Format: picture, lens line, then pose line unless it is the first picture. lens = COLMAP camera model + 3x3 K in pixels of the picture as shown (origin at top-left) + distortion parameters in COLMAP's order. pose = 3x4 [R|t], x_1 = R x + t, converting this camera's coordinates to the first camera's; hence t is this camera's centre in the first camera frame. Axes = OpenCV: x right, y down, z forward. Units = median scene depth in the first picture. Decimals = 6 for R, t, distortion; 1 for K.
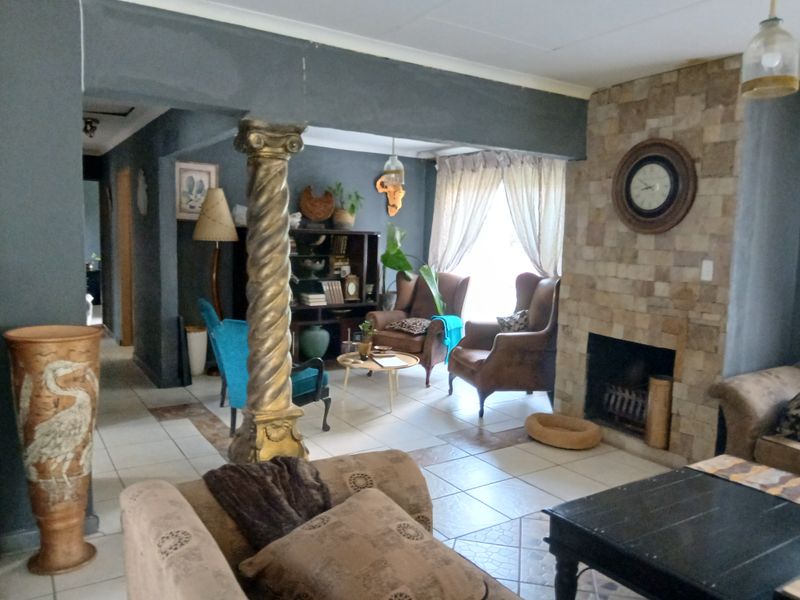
lens RADIAL K [[610.3, 0, 403.3], [0, 610.3, 300.7], [0, 0, 1]] dist [0.104736, -0.185774]
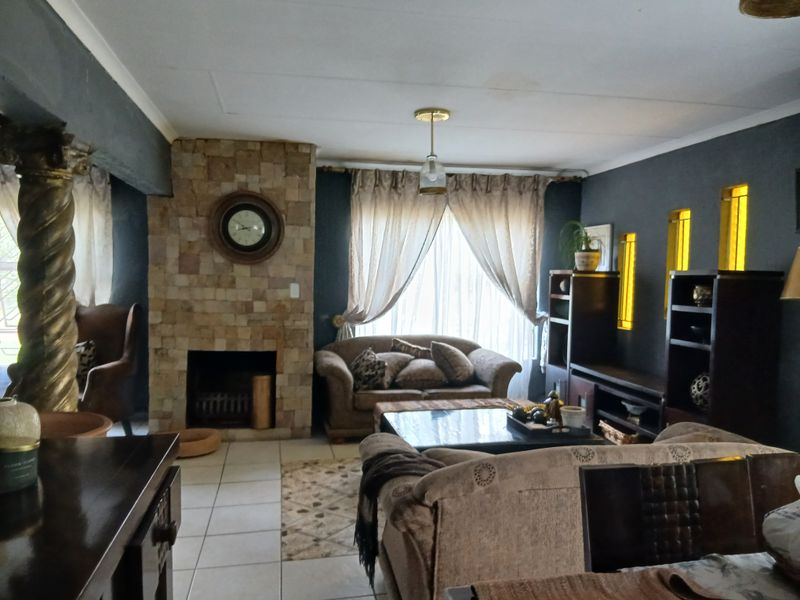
lens RADIAL K [[610.3, 0, 403.3], [0, 610.3, 300.7], [0, 0, 1]] dist [0.104736, -0.185774]
pose [[0.357310, -0.062313, 0.931905, -0.663859], [0.088941, 0.995508, 0.032464, -0.045114], [-0.929741, 0.071284, 0.361247, 0.243327]]
